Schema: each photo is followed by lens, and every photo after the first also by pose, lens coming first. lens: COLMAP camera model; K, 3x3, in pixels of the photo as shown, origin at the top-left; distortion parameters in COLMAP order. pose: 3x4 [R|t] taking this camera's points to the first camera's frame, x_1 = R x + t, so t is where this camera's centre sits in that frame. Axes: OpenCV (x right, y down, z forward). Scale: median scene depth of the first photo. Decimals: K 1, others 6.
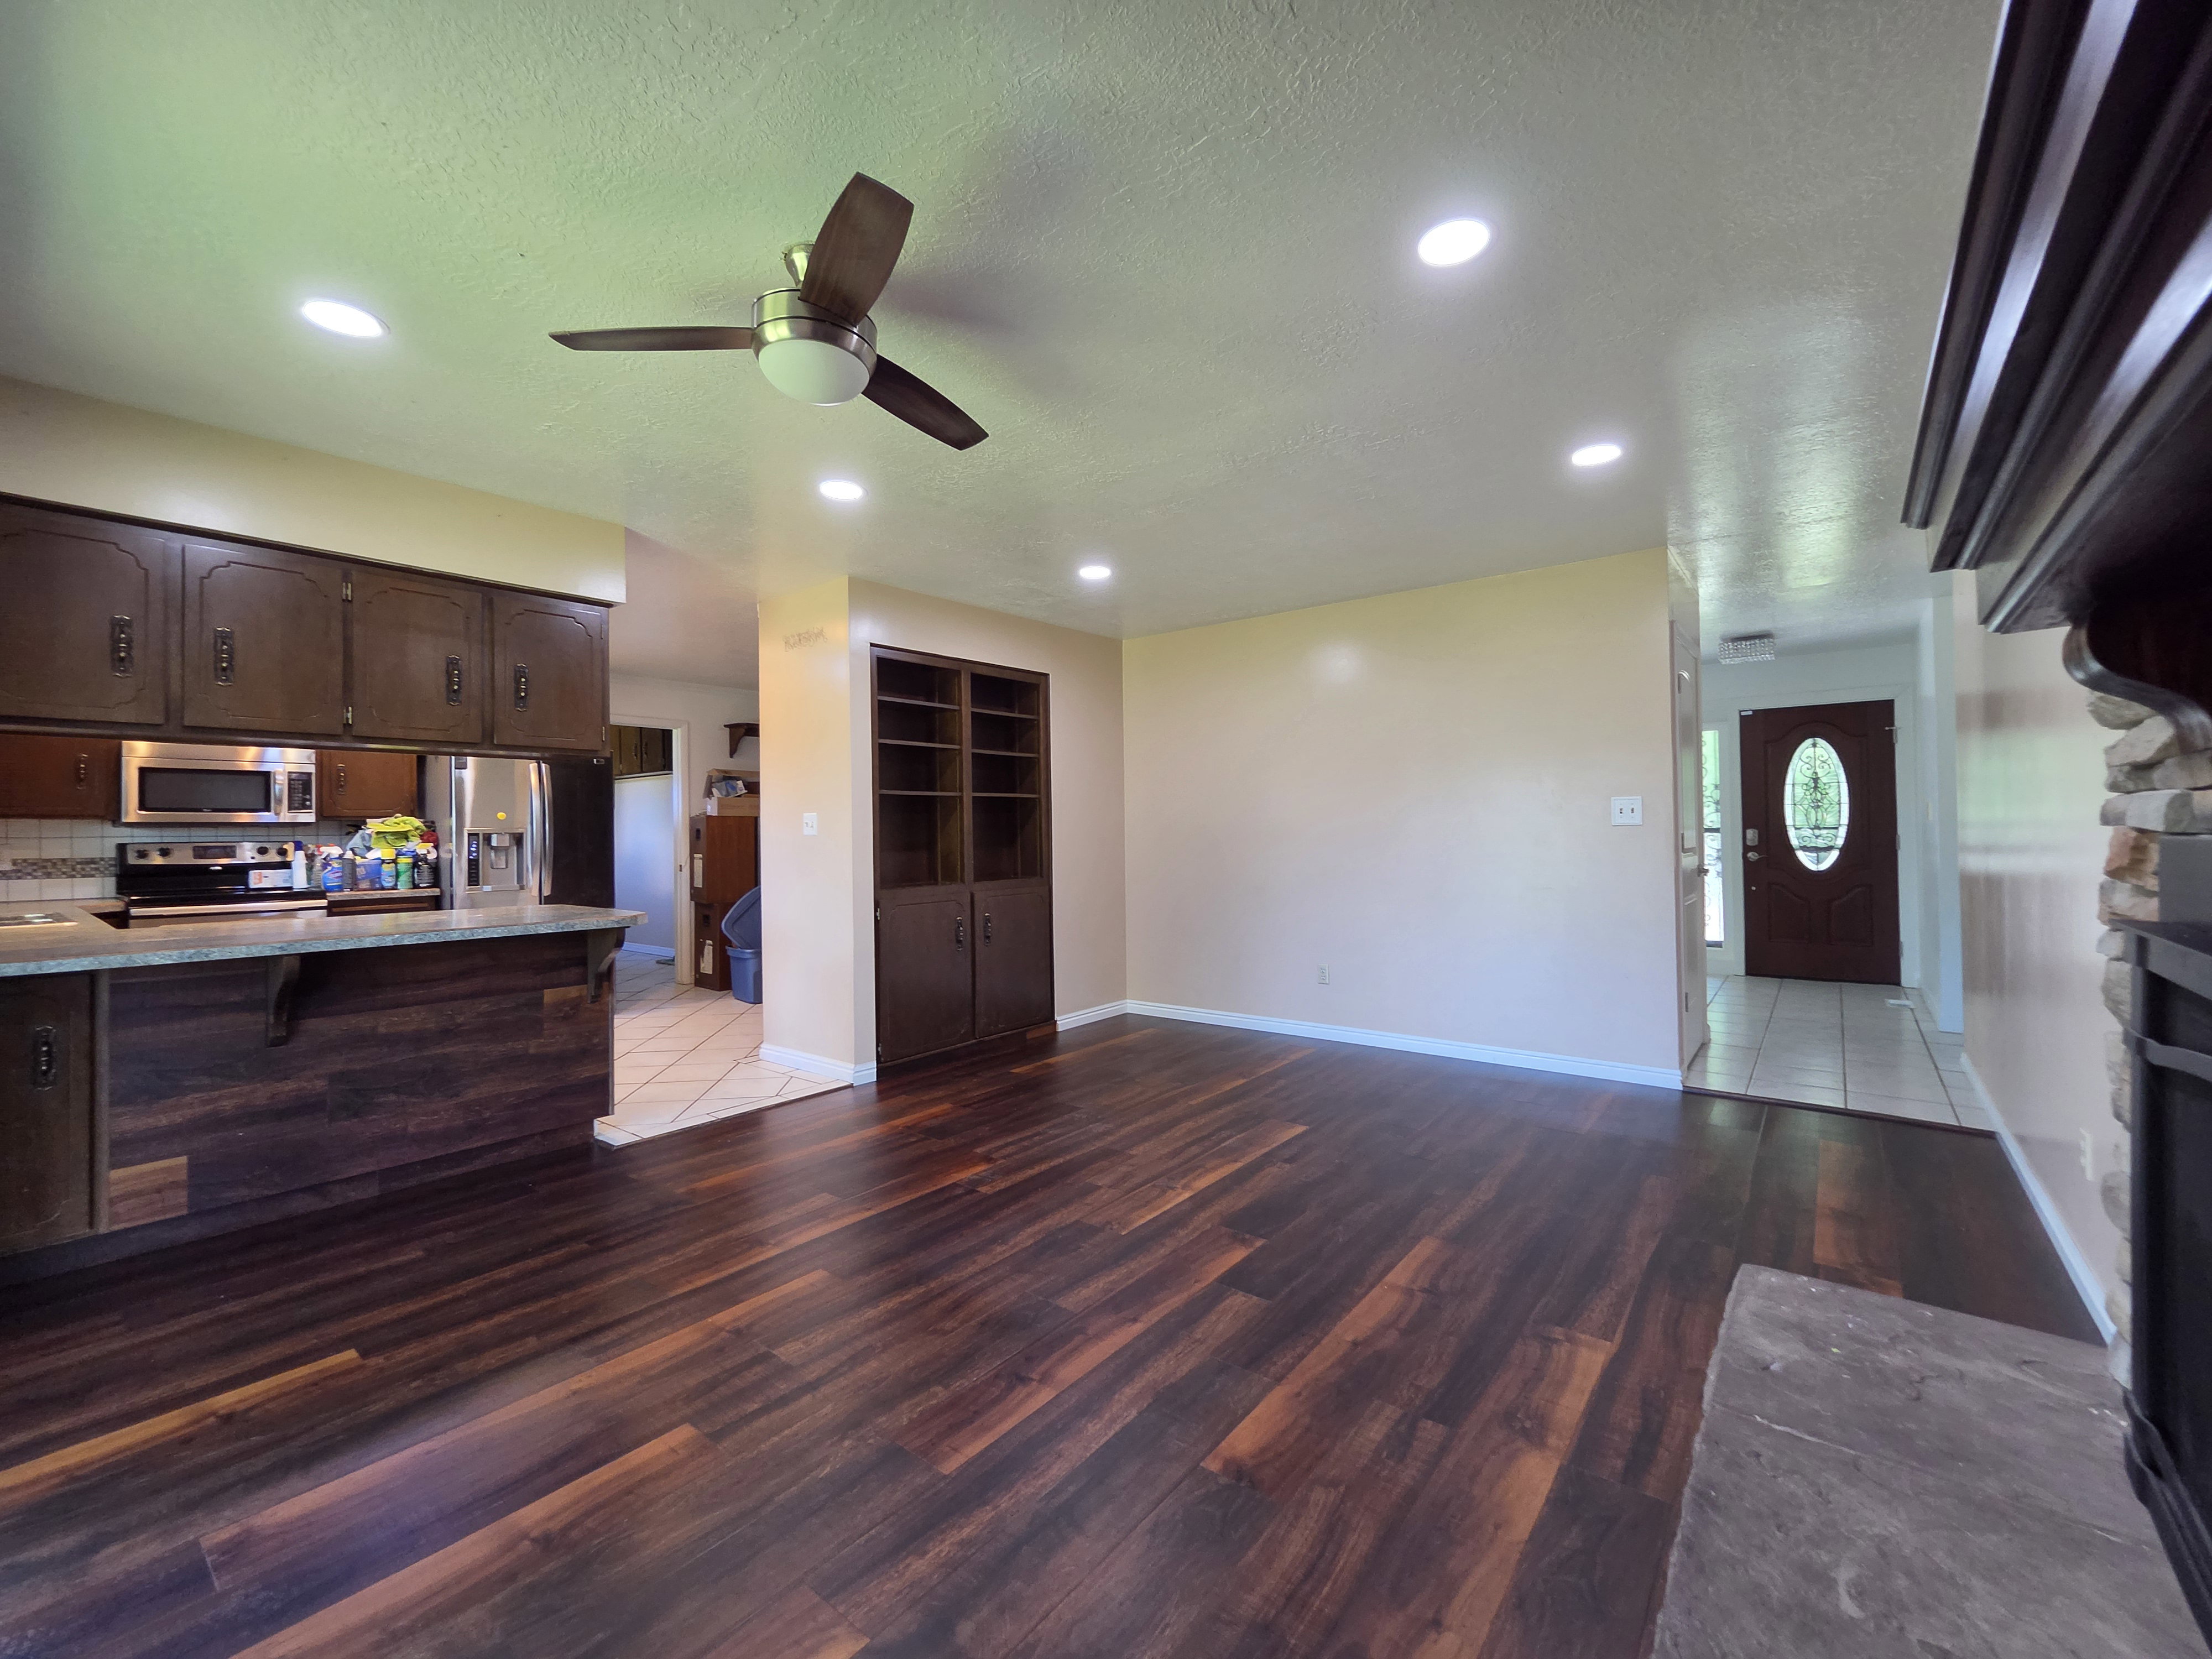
lens RADIAL K [[914.9, 0, 1114.4], [0, 914.9, 829.8], [0, 0, 1]] dist [-0.004543, 0.001208]
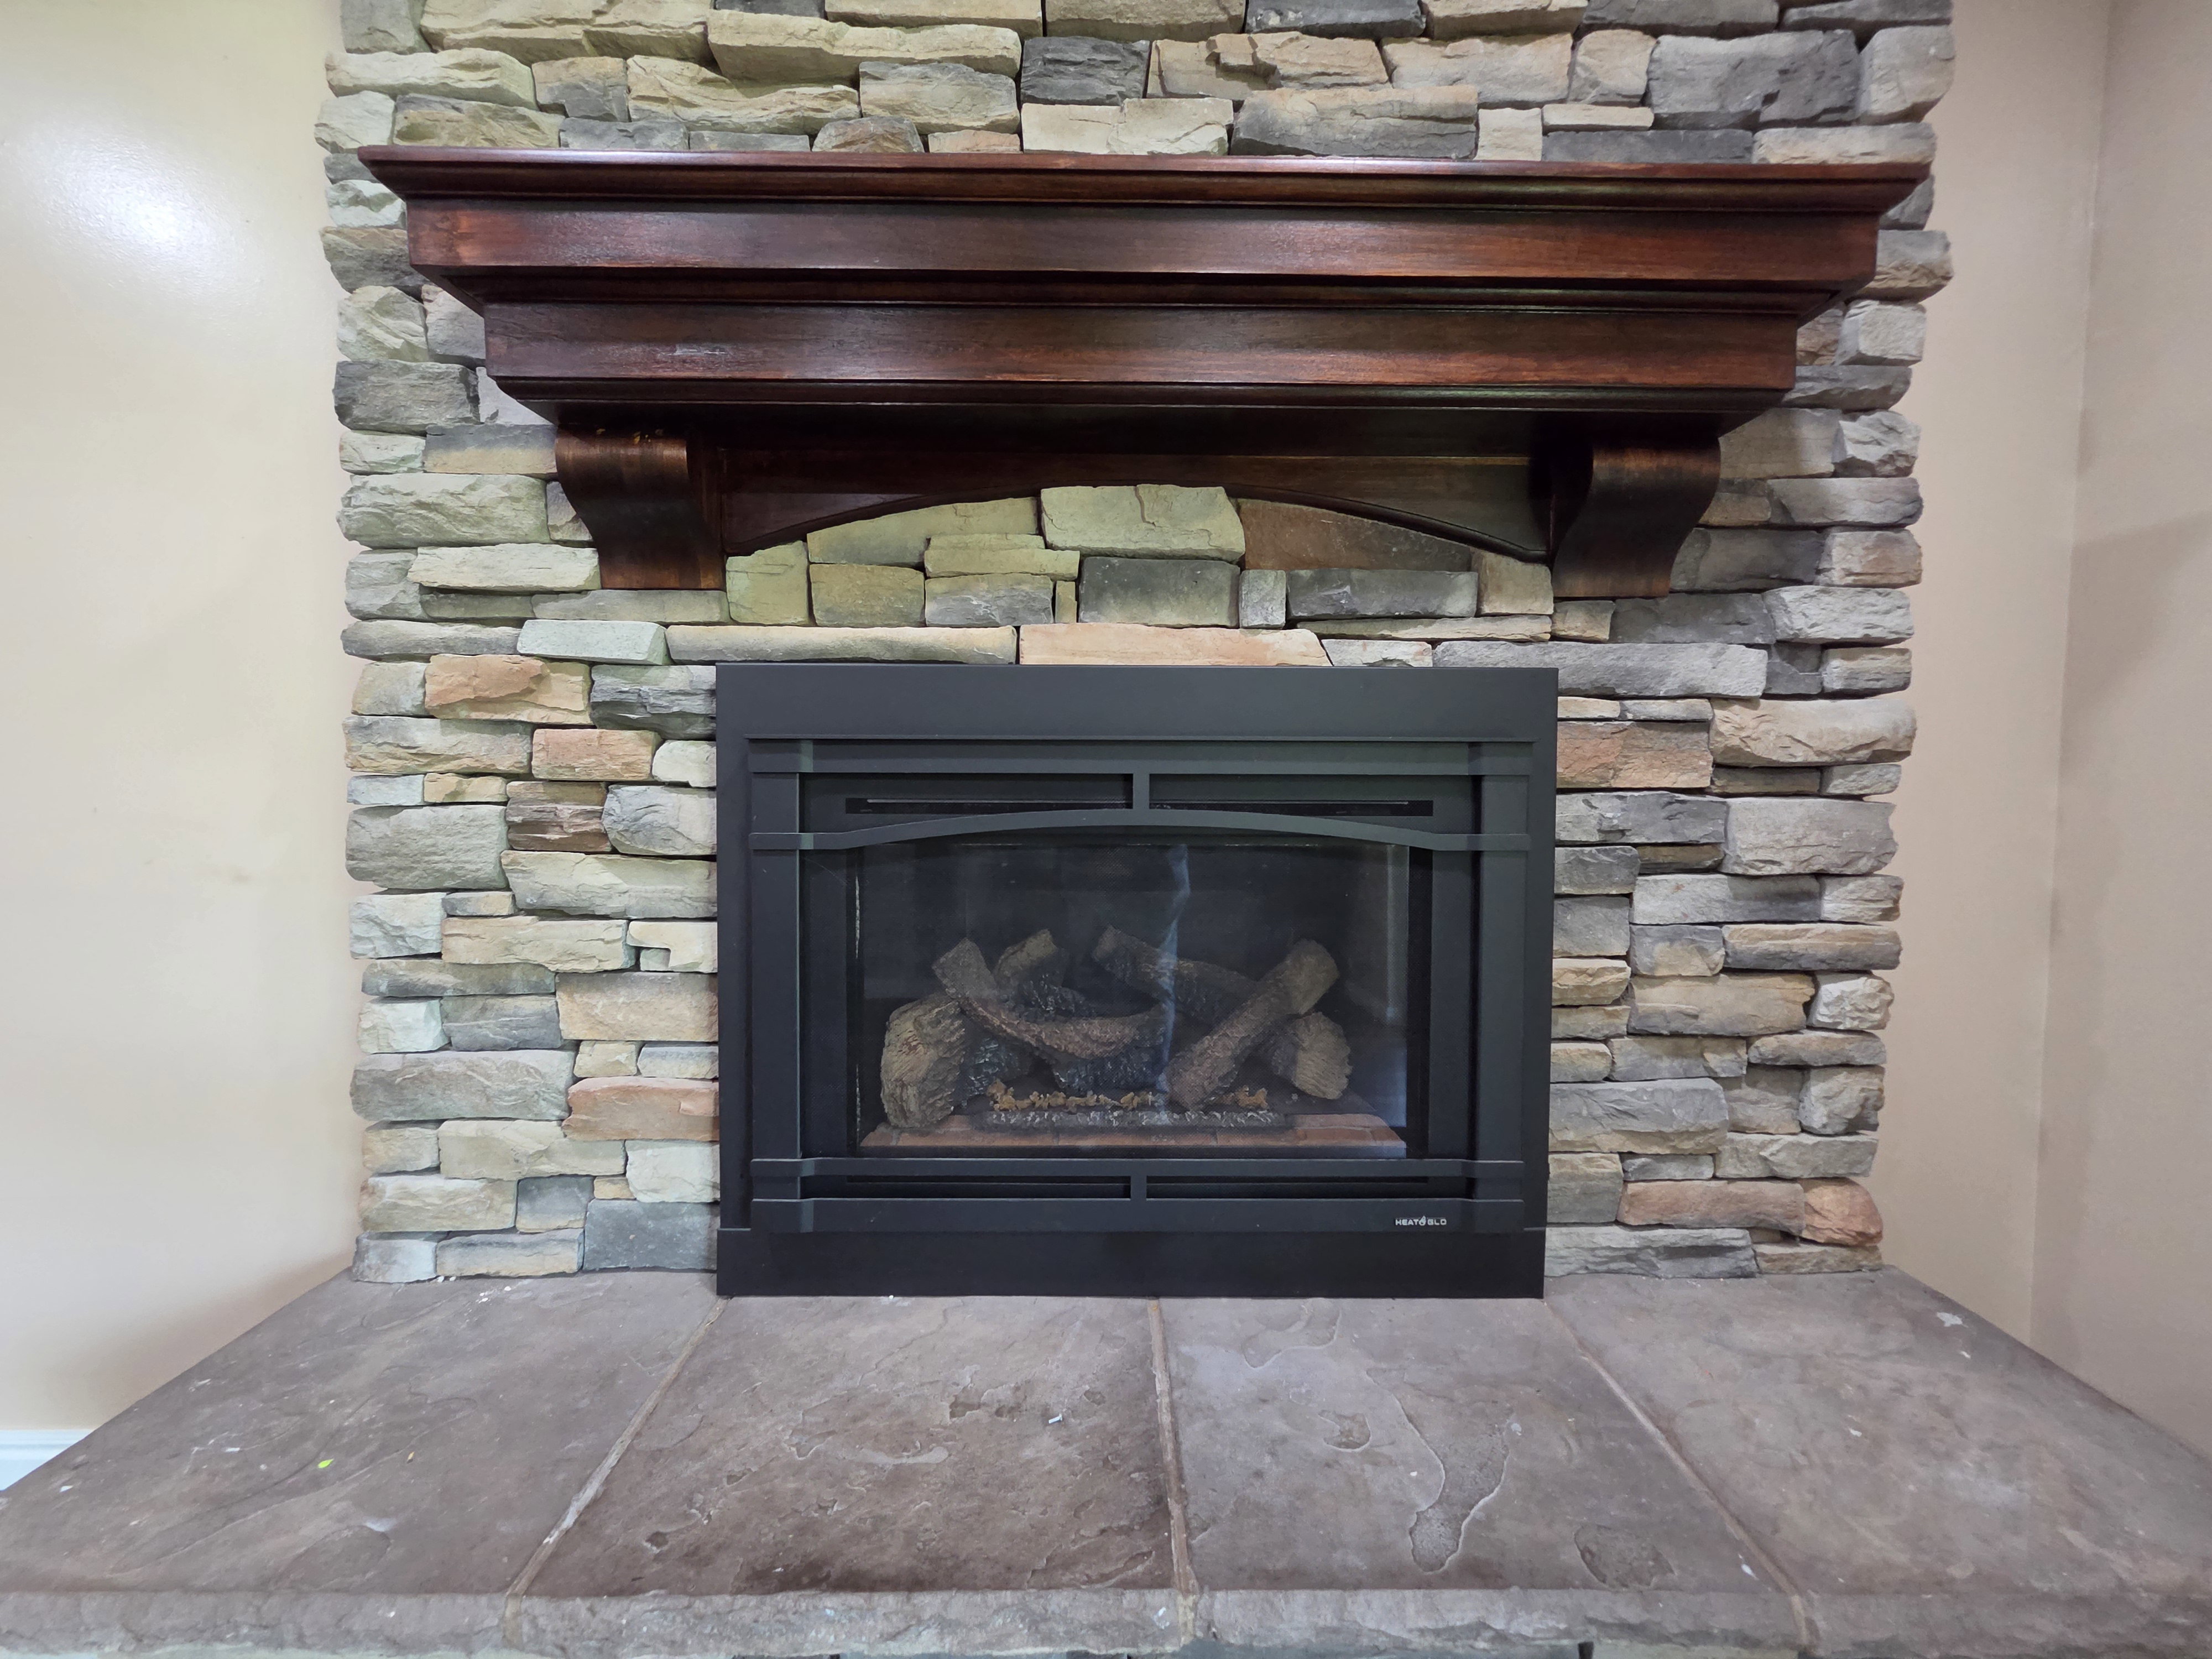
lens RADIAL K [[914.9, 0, 1102.1], [0, 914.9, 822.4], [0, 0, 1]] dist [-0.004543, 0.001208]
pose [[-0.627850, -0.028944, 0.777796, -0.001548], [-0.000493, 0.999323, 0.036790, 0.048581], [-0.778334, 0.022715, -0.627439, 0.404004]]
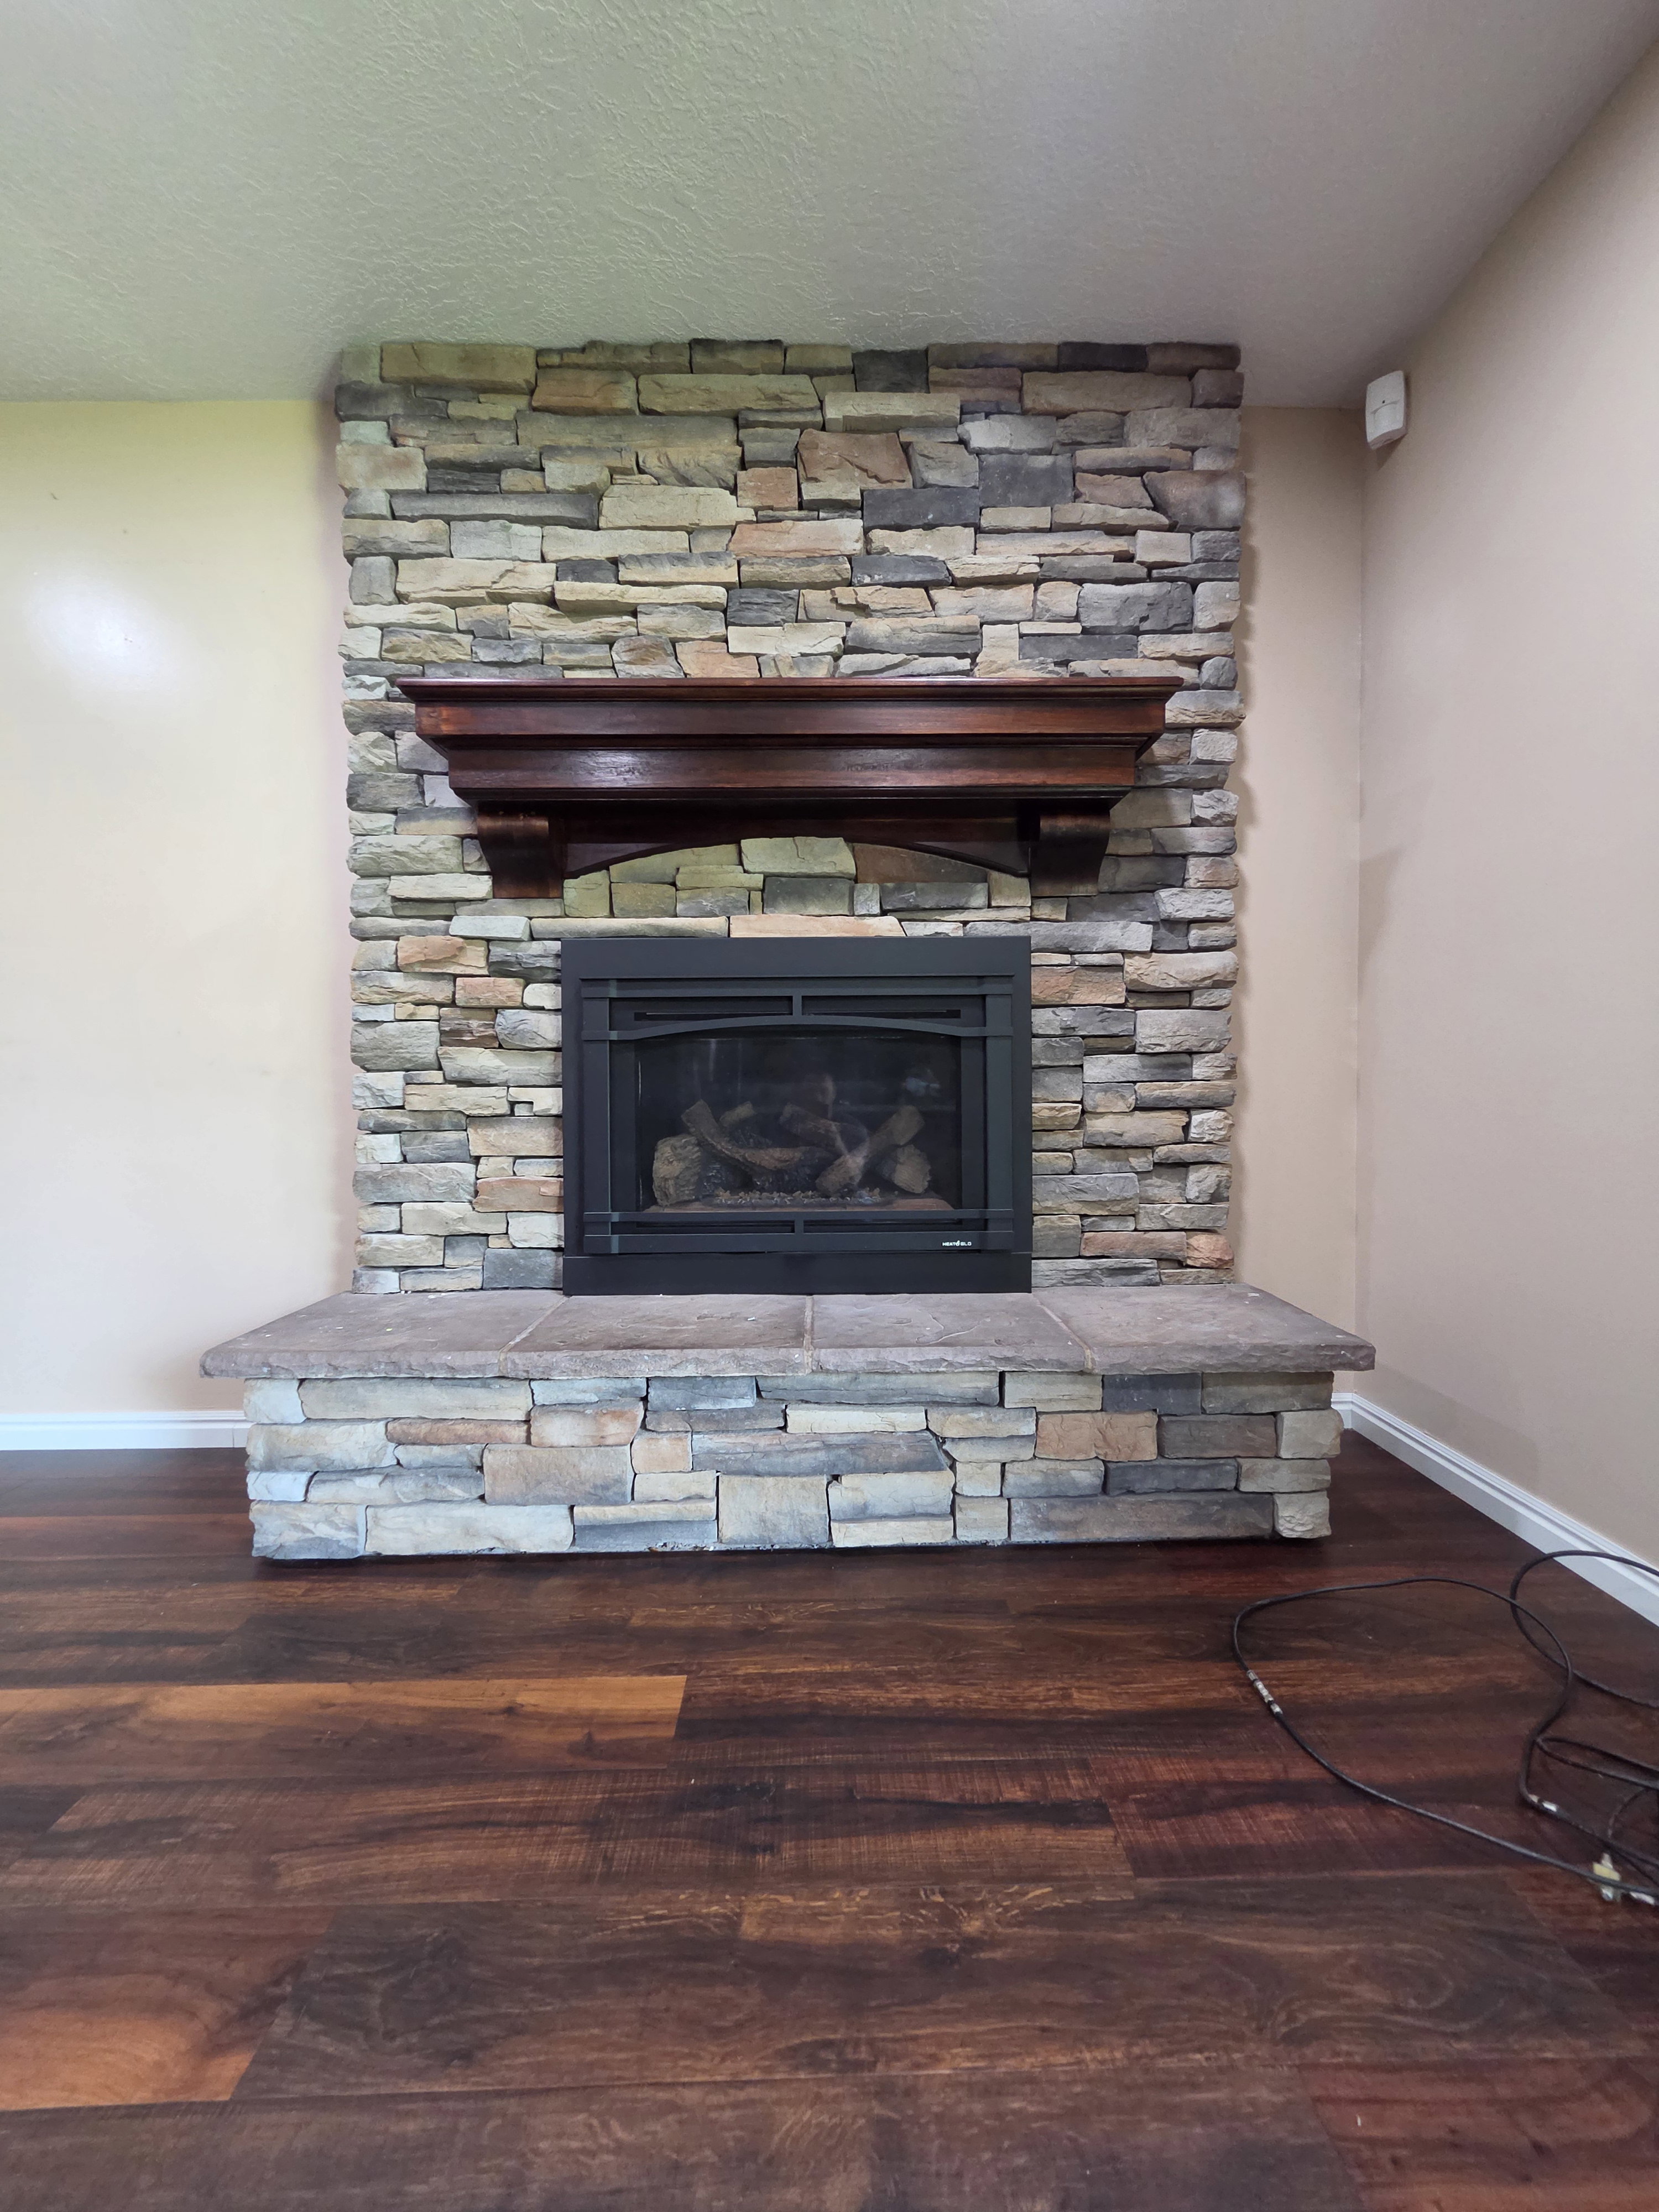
lens RADIAL K [[914.9, 0, 828.3], [0, 914.9, 1111.3], [0, 0, 1]] dist [-0.004543, 0.001208]
pose [[-0.631672, -0.007640, 0.775198, -0.231059], [0.012143, 0.999731, 0.019747, 0.107130], [-0.775141, 0.021887, -0.631409, 0.550035]]
